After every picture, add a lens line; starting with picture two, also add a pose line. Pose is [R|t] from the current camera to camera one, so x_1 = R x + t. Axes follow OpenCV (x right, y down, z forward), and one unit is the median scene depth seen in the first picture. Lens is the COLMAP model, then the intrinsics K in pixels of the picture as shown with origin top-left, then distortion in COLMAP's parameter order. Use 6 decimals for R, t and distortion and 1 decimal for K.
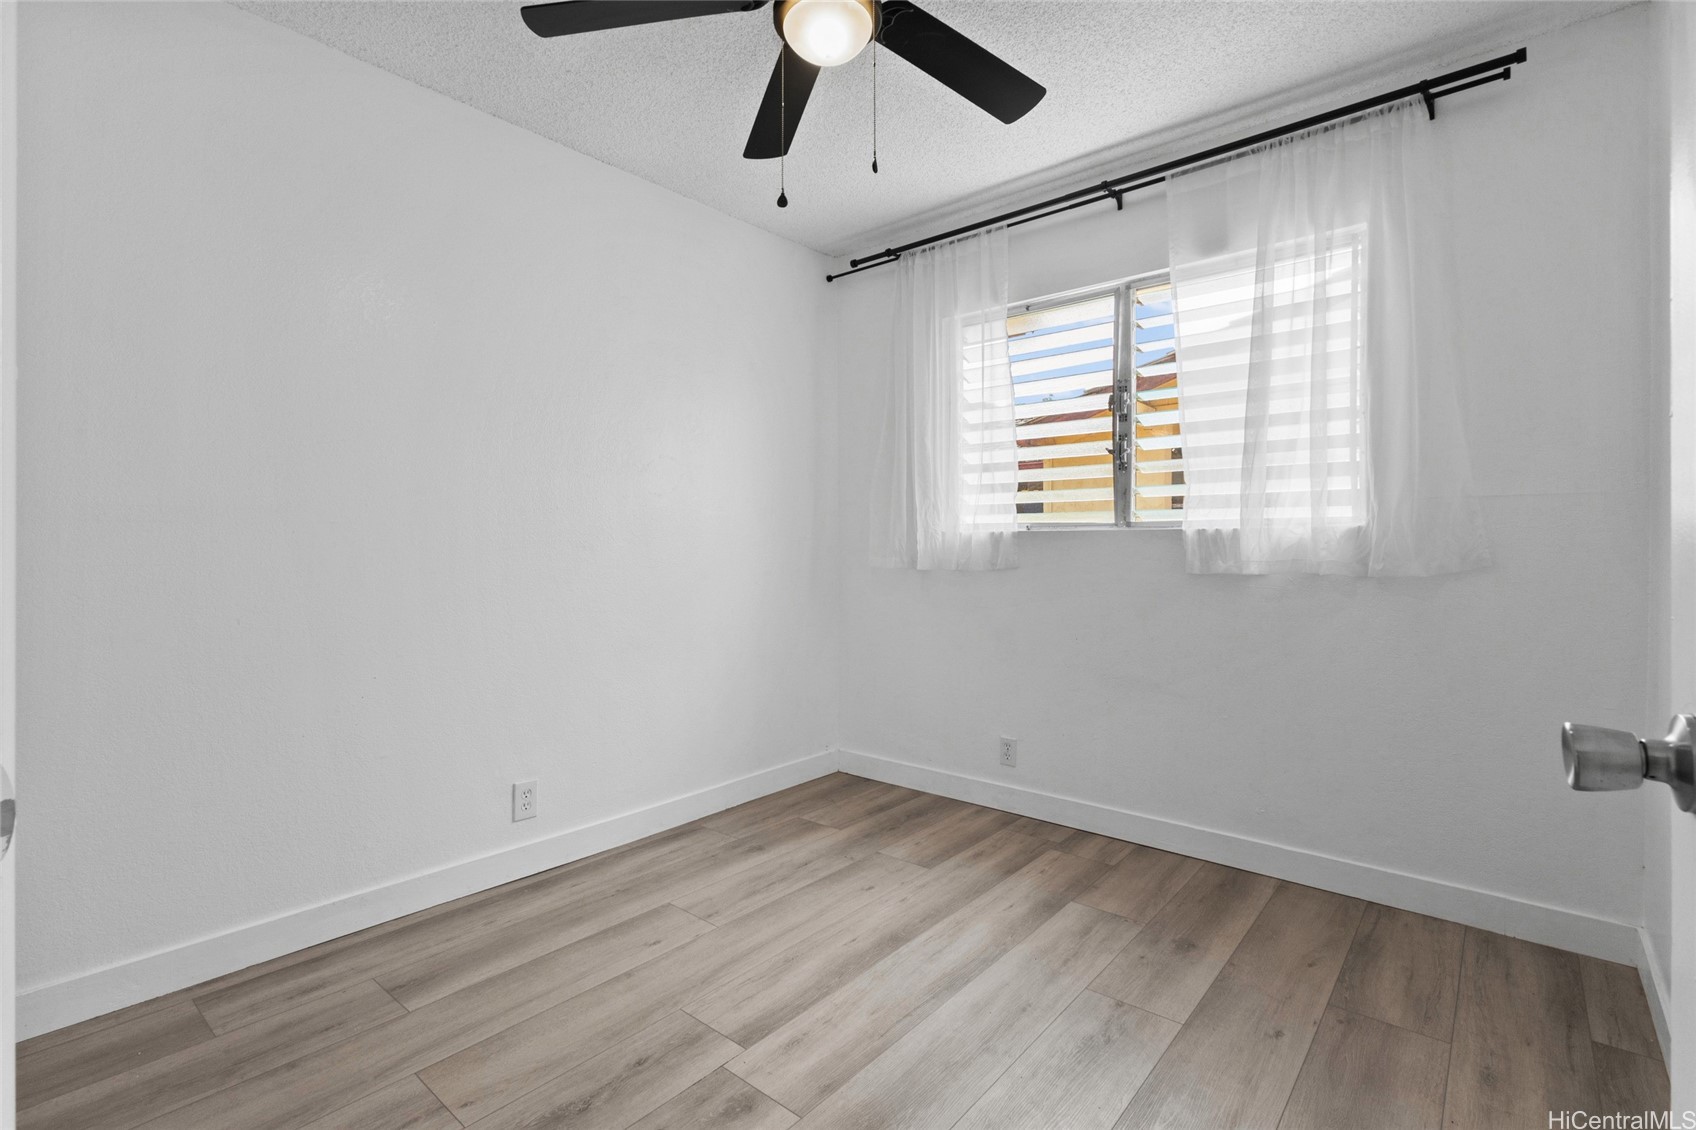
lens RADIAL K [[791.4, 0, 848.2], [0, 791.4, 559.8], [0, 0, 1]] dist [-0.000227, 0.004157]
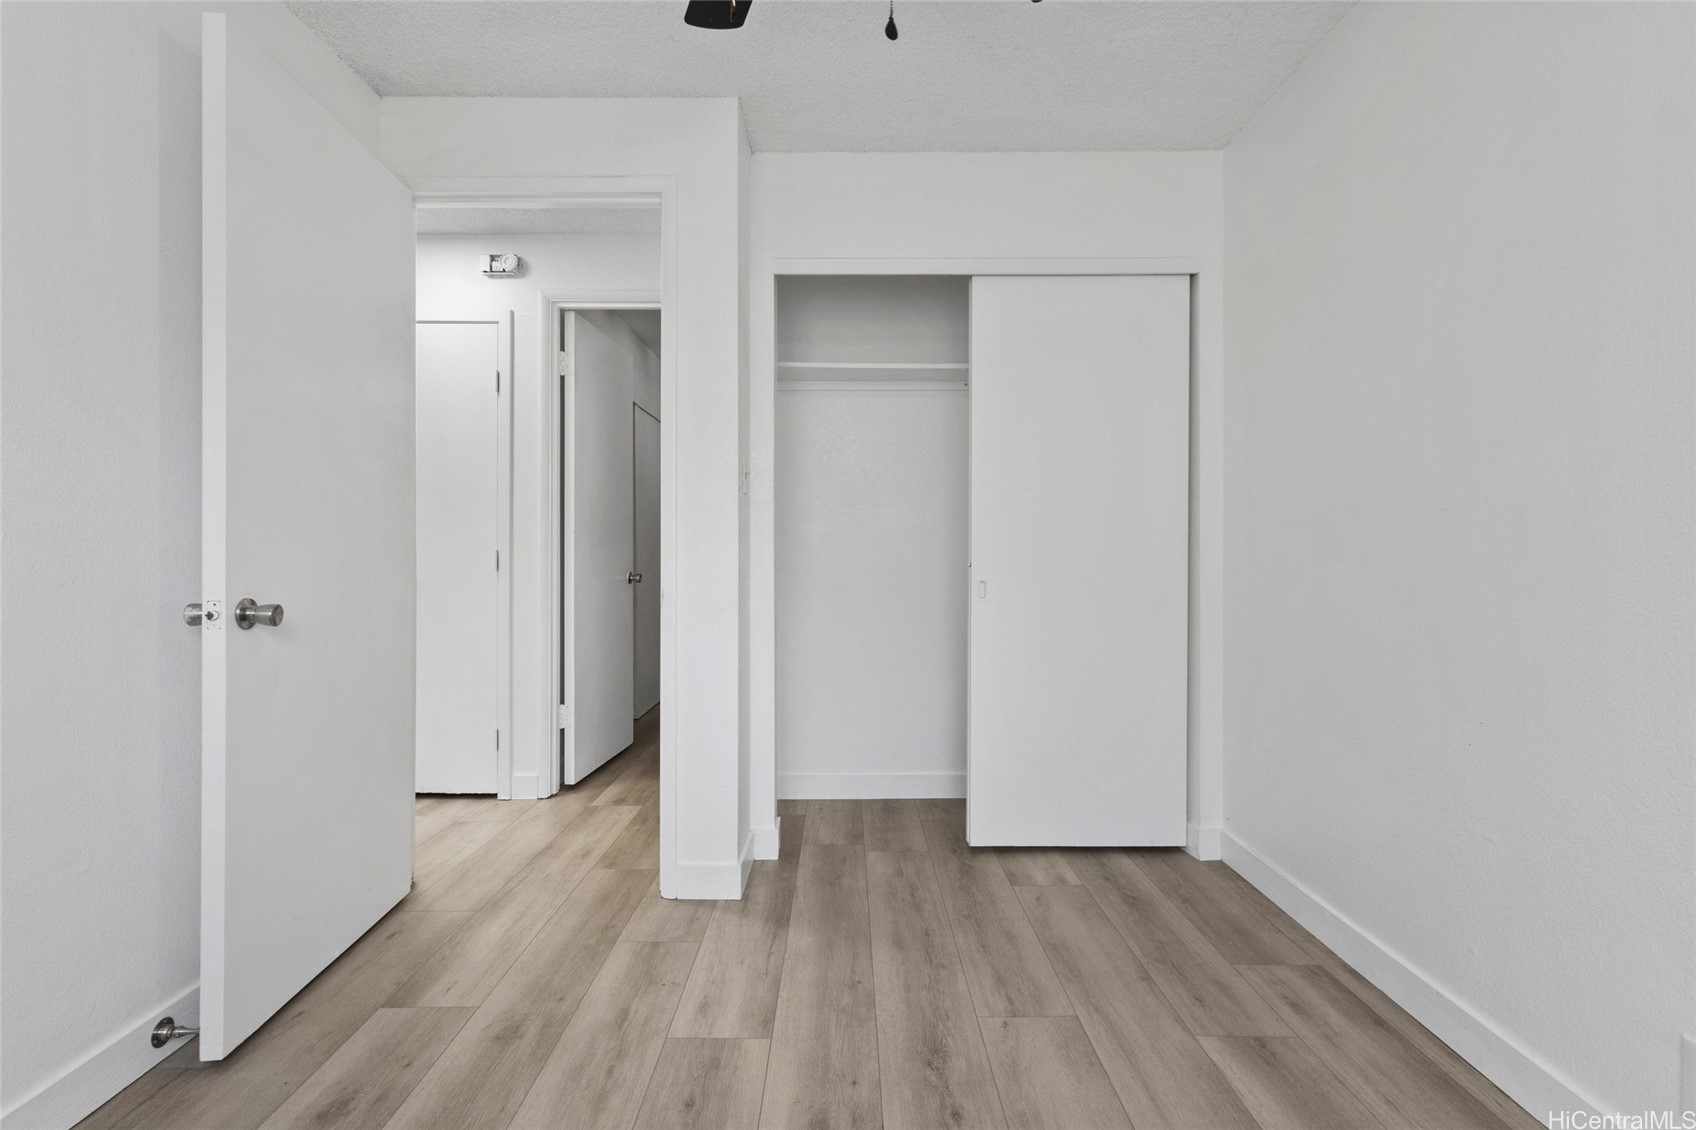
lens RADIAL K [[791.4, 0, 846.1], [0, 791.4, 560.9], [0, 0, 1]] dist [-0.000227, 0.004157]
pose [[-0.763052, 0.003697, -0.646326, 0.385026], [-0.007720, 0.999860, 0.014833, -0.007800], [0.646290, 0.016308, -0.762917, 1.486843]]
